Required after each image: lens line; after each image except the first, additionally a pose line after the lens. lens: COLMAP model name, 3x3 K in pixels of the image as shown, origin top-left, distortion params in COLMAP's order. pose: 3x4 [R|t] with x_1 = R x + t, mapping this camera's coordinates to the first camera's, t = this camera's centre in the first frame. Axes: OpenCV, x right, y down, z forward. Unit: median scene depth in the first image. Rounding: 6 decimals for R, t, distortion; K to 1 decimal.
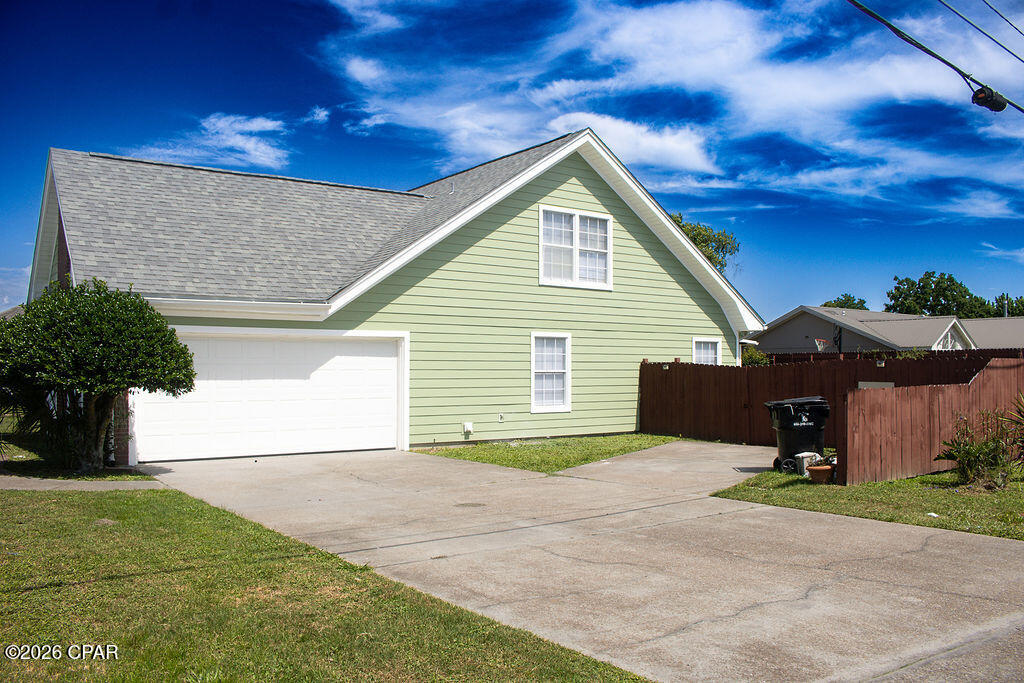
lens RADIAL K [[883.3, 0, 511.2], [0, 883.3, 340.8], [0, 0, 1]] dist [-0.131546, 0.103974]
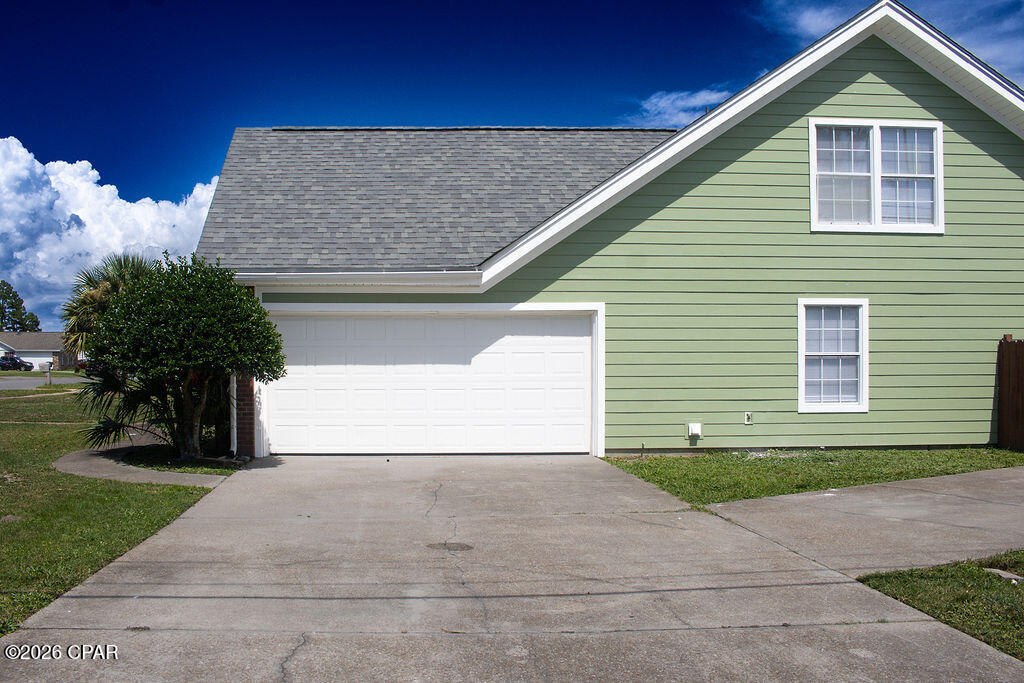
lens RADIAL K [[883.3, 0, 507.6], [0, 883.3, 351.8], [0, 0, 1]] dist [-0.131546, 0.103974]
pose [[0.821477, -0.006203, -0.570207, 0.237669], [0.020392, 0.999621, 0.018503, 0.015431], [0.569876, -0.026827, 0.821292, 0.300808]]
